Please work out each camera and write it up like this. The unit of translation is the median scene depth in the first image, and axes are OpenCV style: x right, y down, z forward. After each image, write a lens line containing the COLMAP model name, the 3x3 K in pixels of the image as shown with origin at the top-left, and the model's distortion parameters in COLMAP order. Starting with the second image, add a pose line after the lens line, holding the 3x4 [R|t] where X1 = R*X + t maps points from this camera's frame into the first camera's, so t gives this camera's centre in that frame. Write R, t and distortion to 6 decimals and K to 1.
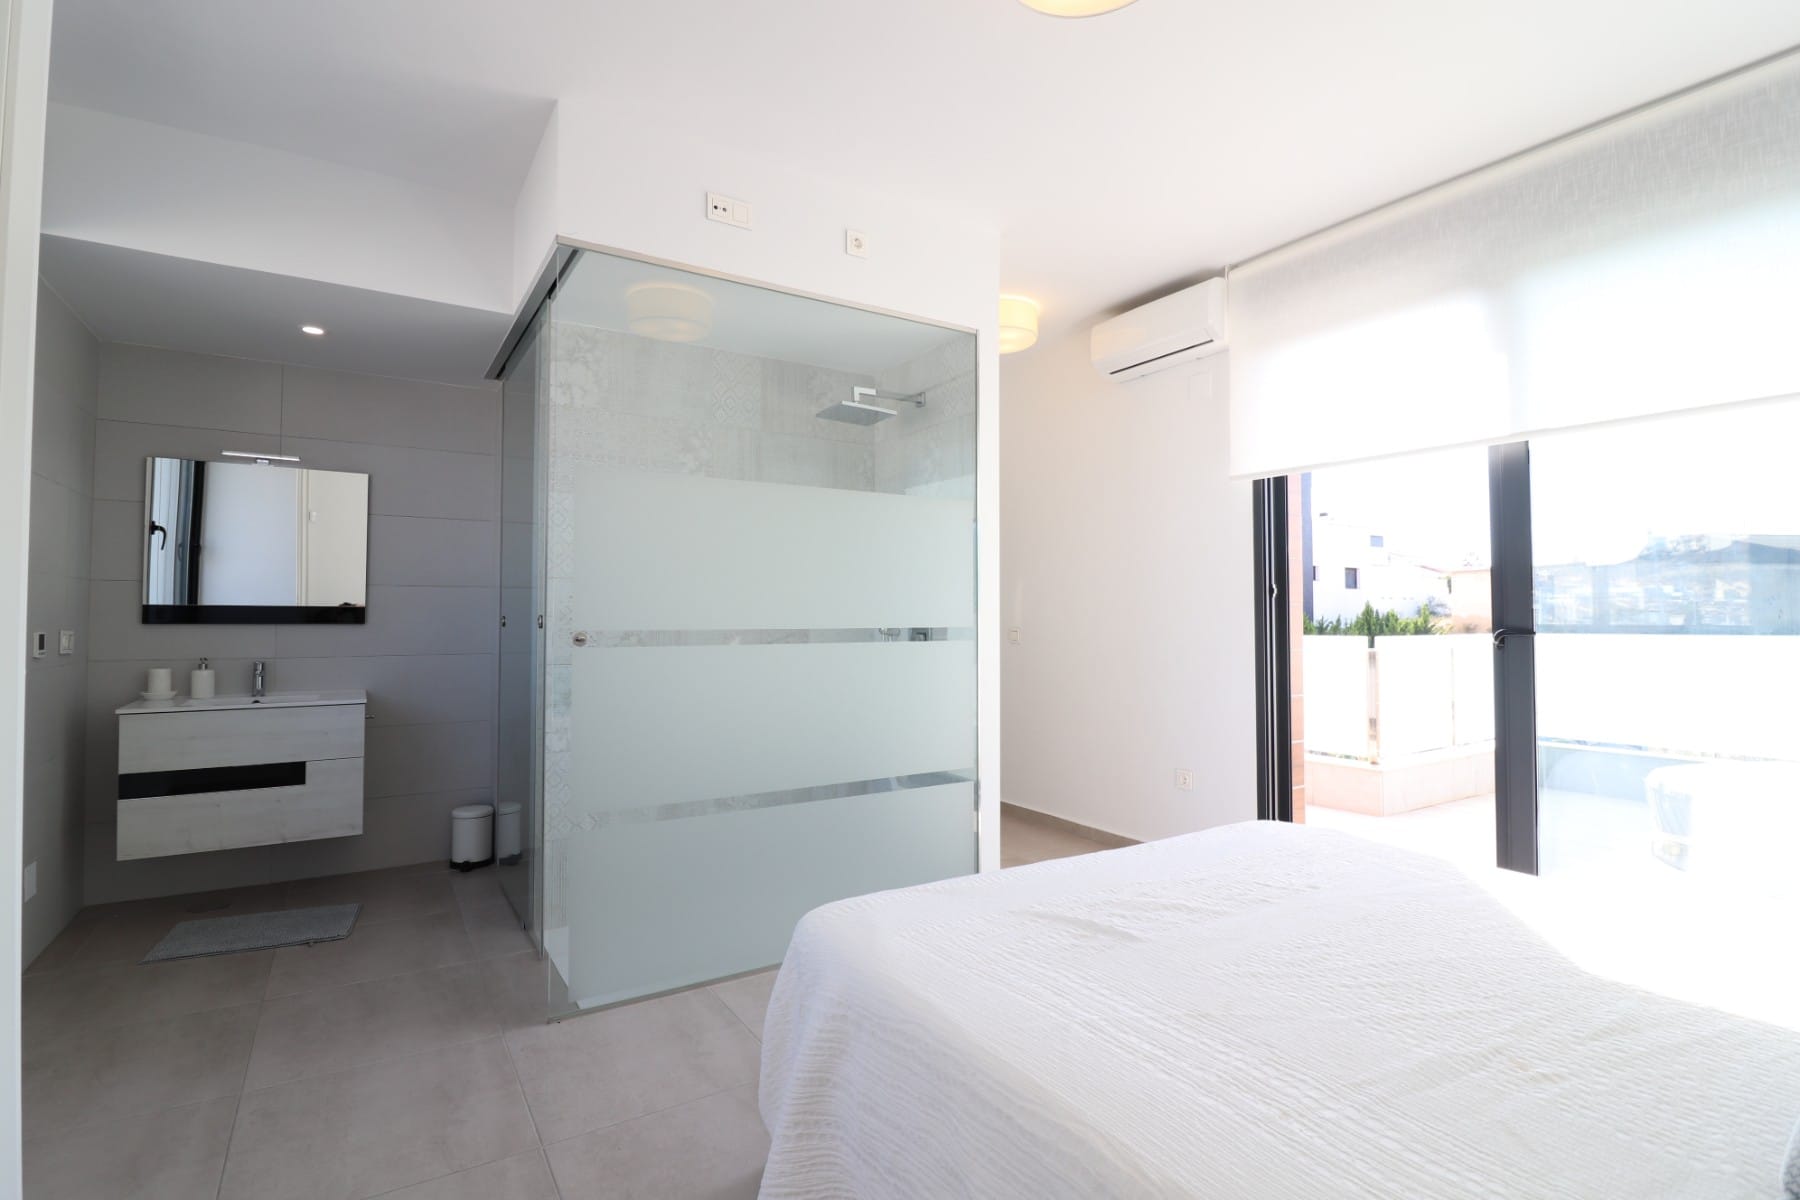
lens RADIAL K [[848.7, 0, 898.9], [0, 848.7, 604.2], [0, 0, 1]] dist [-0.009510, -0.004643]
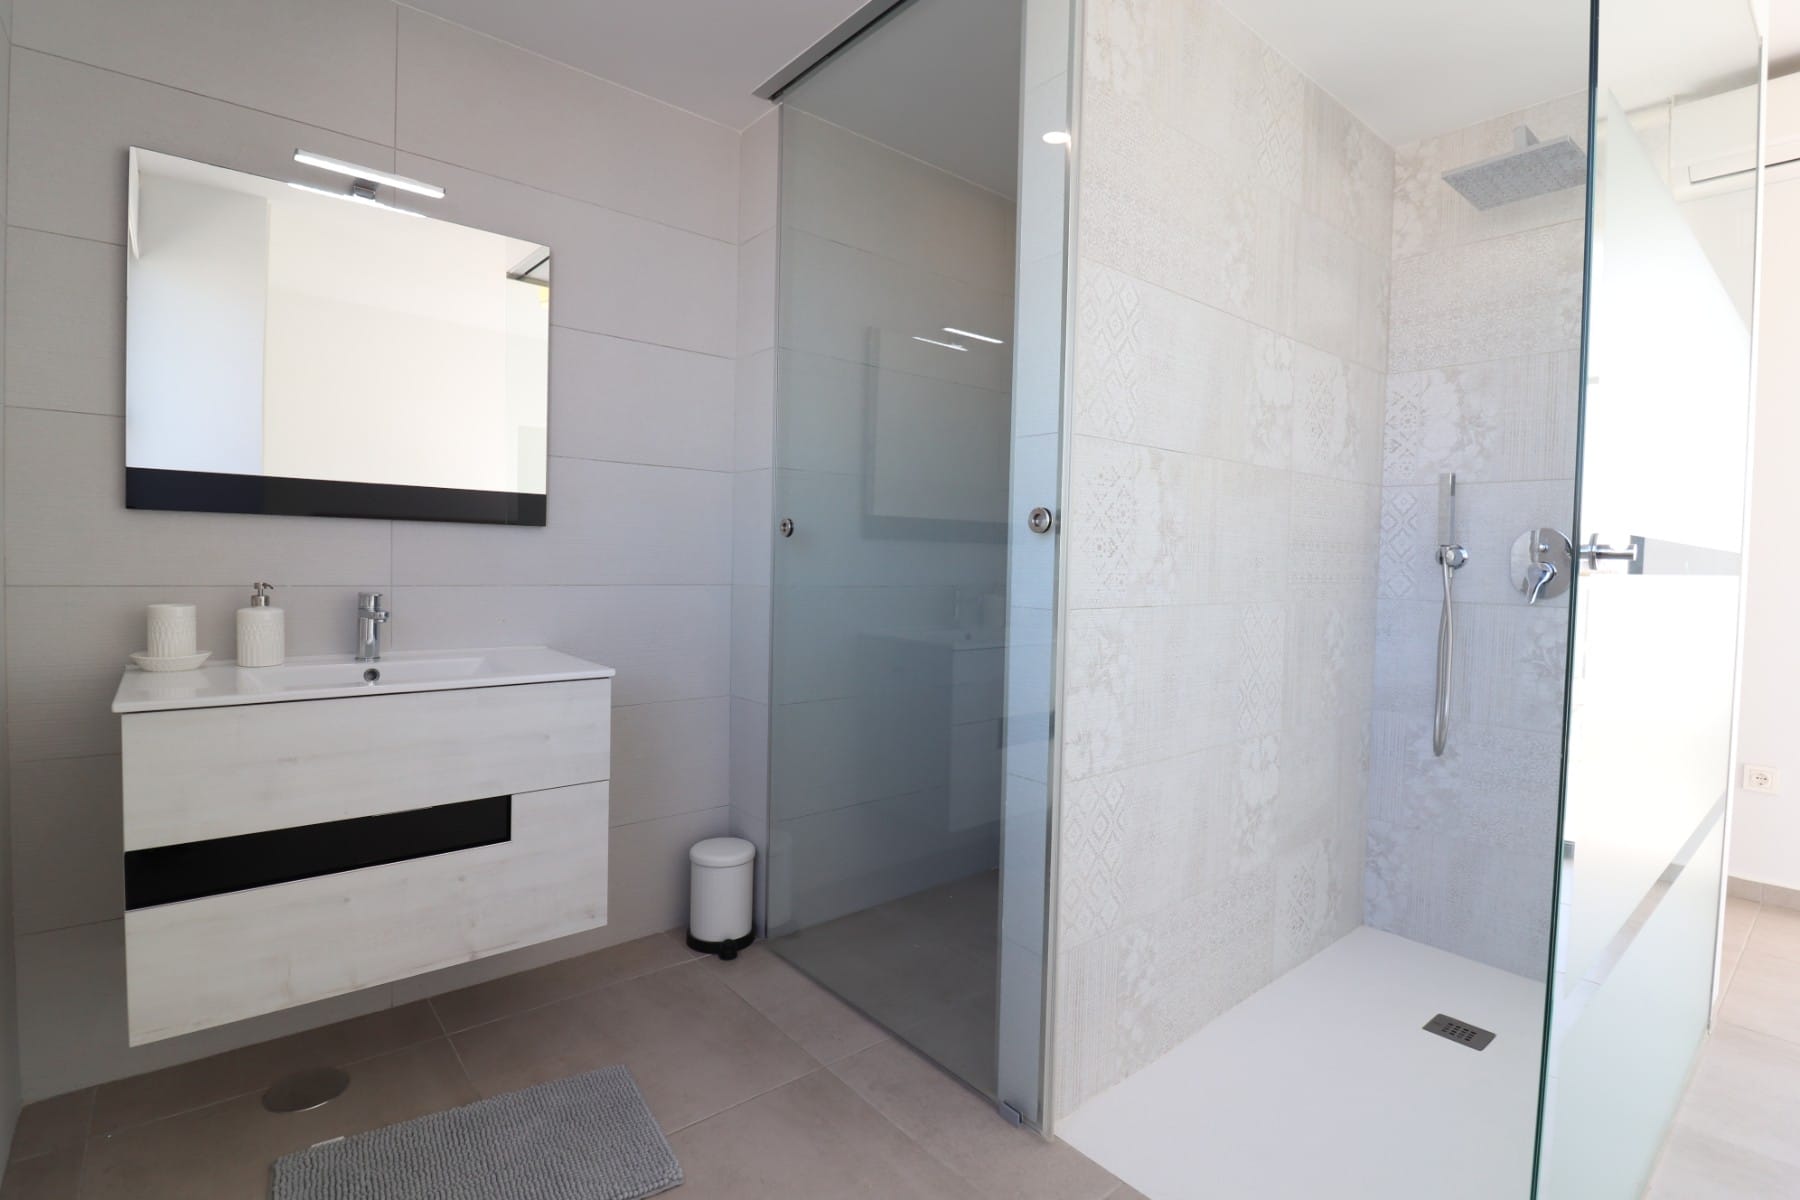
lens RADIAL K [[848.7, 0, 901.8], [0, 848.7, 591.9], [0, 0, 1]] dist [-0.009510, -0.004643]
pose [[0.991271, 0.015857, 0.130881, -0.529044], [-0.023916, 0.997897, 0.060238, 0.030830], [-0.129651, -0.062842, 0.989566, 0.473573]]
